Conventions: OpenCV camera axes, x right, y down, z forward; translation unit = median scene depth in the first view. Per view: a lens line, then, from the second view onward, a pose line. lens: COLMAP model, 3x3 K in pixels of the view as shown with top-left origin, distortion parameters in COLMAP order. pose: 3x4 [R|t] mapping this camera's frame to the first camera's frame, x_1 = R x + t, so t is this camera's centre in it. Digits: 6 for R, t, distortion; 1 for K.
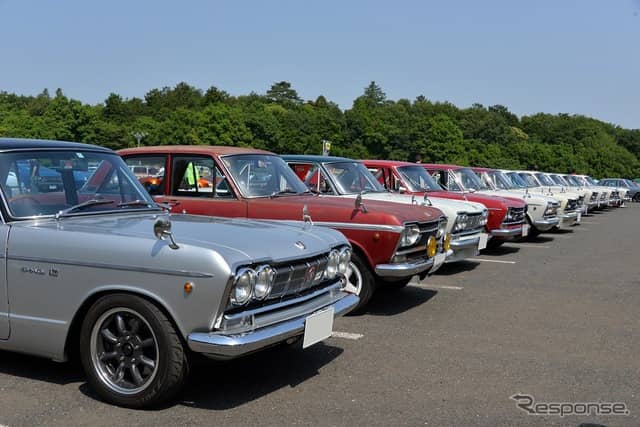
lens RADIAL K [[772.8, 0, 320.0], [0, 772.8, 213.5], [0, 0, 1]] dist [0.043450, 0.047335]
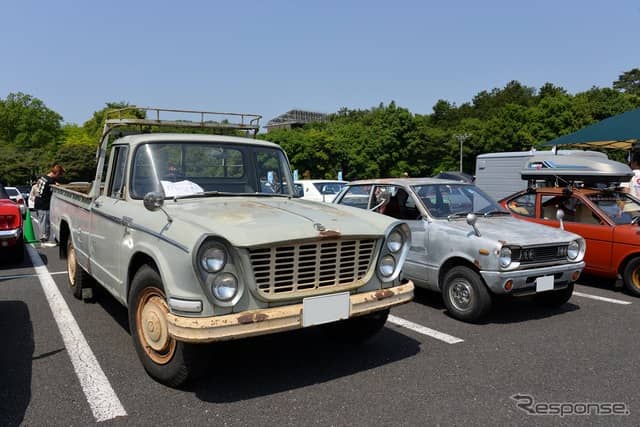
lens RADIAL K [[528.9, 0, 320.0], [0, 528.9, 213.5], [0, 0, 1]] dist [0.004230, 0.002096]
pose [[0.865288, 0.011941, -0.501133, -0.061097], [-0.004567, 0.999863, 0.015938, -0.018820], [0.501255, -0.011502, 0.865223, 0.351287]]
